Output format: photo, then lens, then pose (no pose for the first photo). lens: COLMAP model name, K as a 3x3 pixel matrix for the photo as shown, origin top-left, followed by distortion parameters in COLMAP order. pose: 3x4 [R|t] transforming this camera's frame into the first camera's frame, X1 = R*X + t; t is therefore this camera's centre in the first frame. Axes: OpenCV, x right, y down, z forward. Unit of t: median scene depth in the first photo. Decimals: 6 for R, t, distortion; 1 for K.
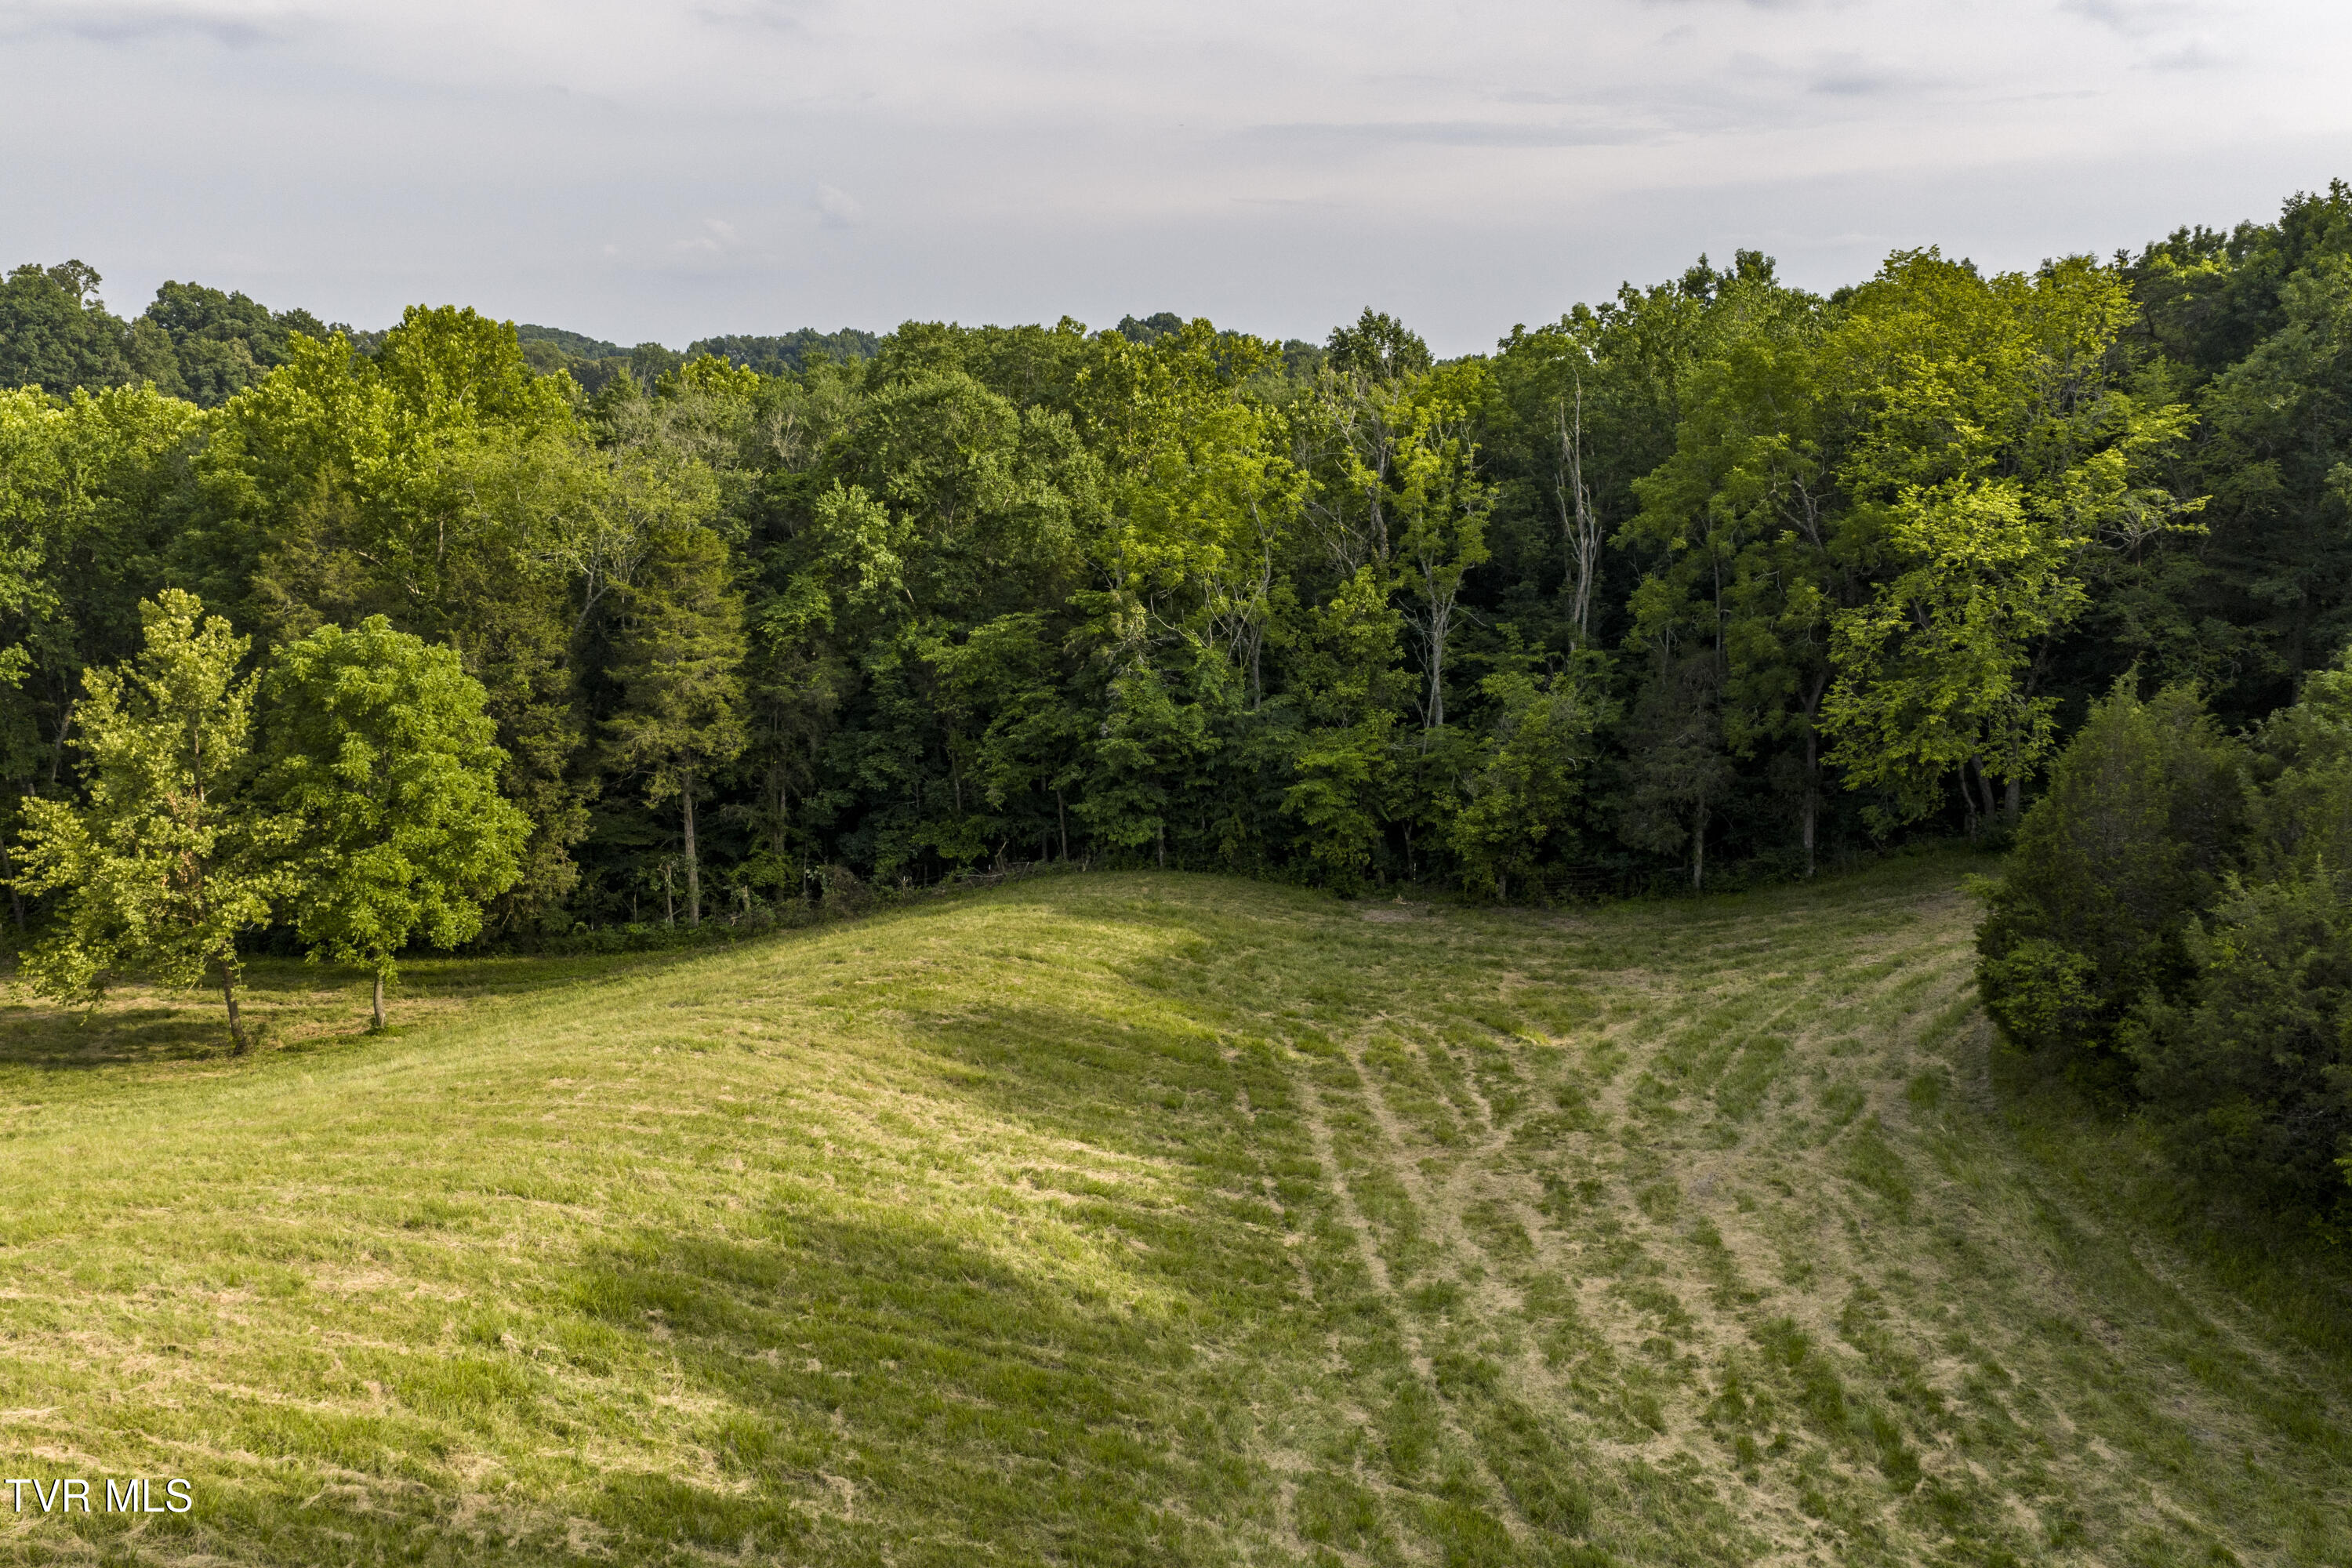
lens RADIAL K [[1902.8, 0, 1177.2], [0, 1902.8, 783.0], [0, 0, 1]] dist [0.007777, 0.001673]
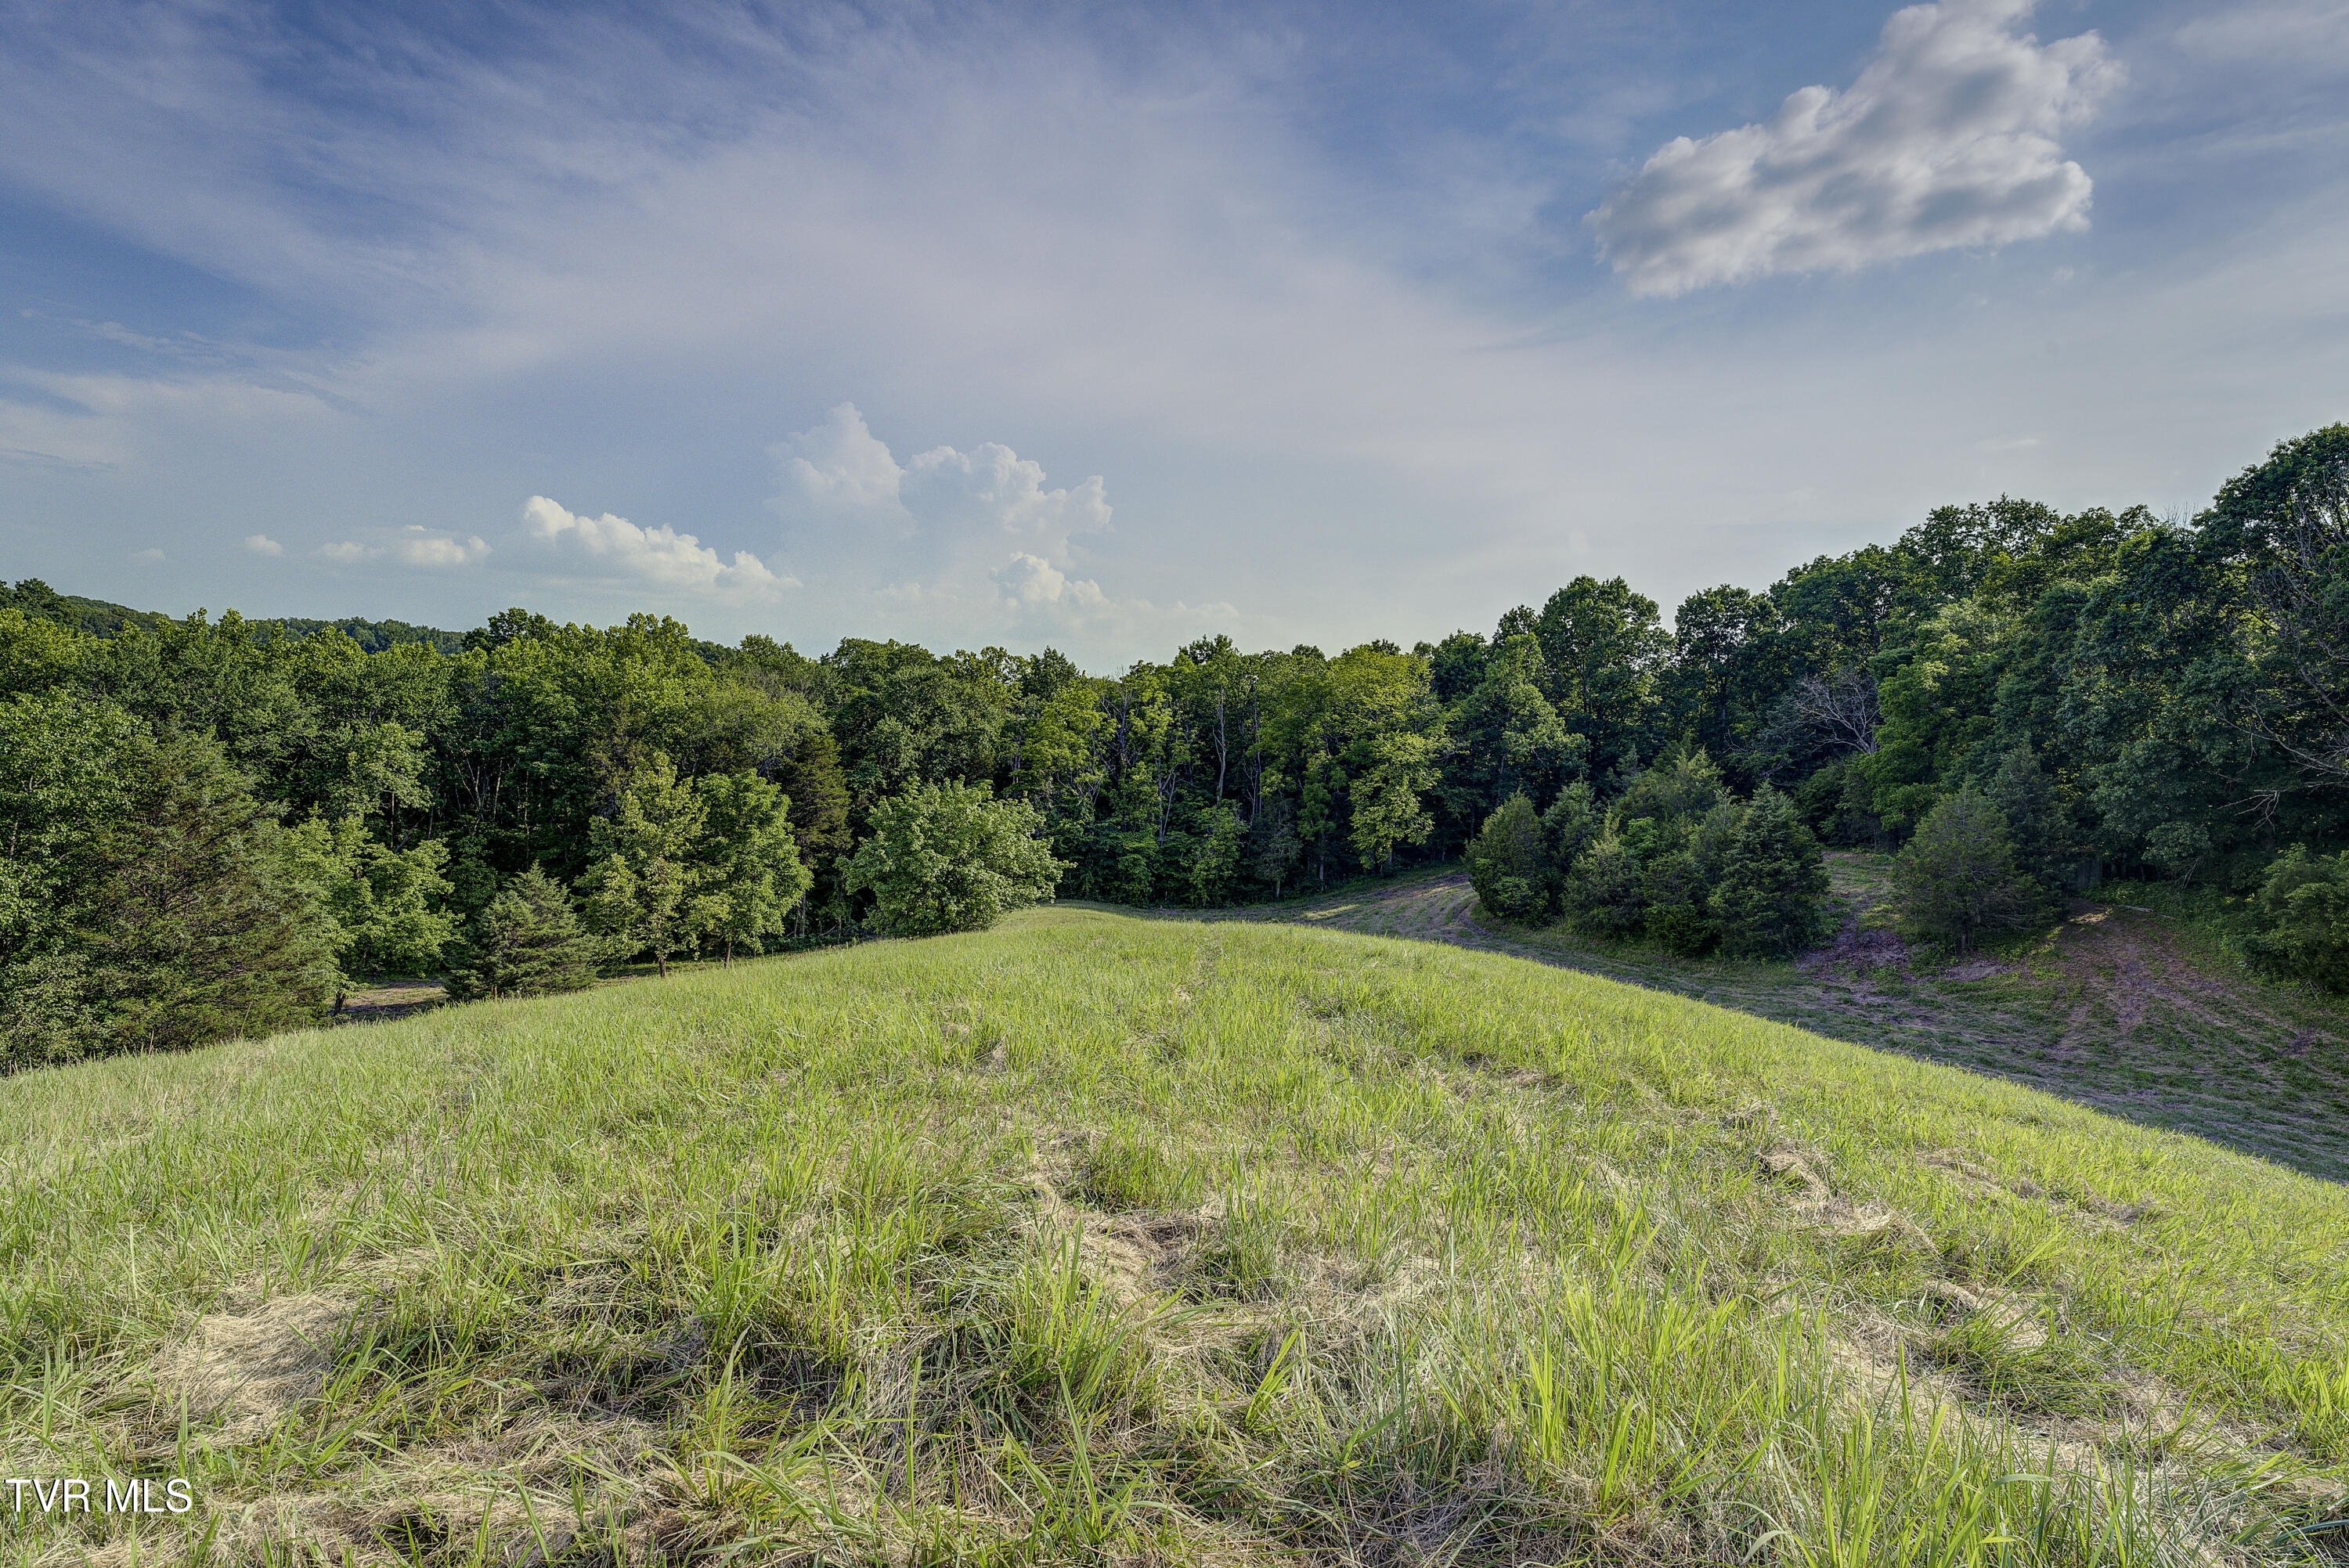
lens RADIAL K [[1127.3, 0, 1171.5], [0, 1127.3, 780.9], [0, 0, 1]] dist [0.002485, 0.000247]
pose [[0.898192, 0.019912, 0.439151, -0.476175], [0.035573, 0.992405, -0.117756, 0.071472], [-0.438161, 0.121389, 0.890662, -0.222287]]
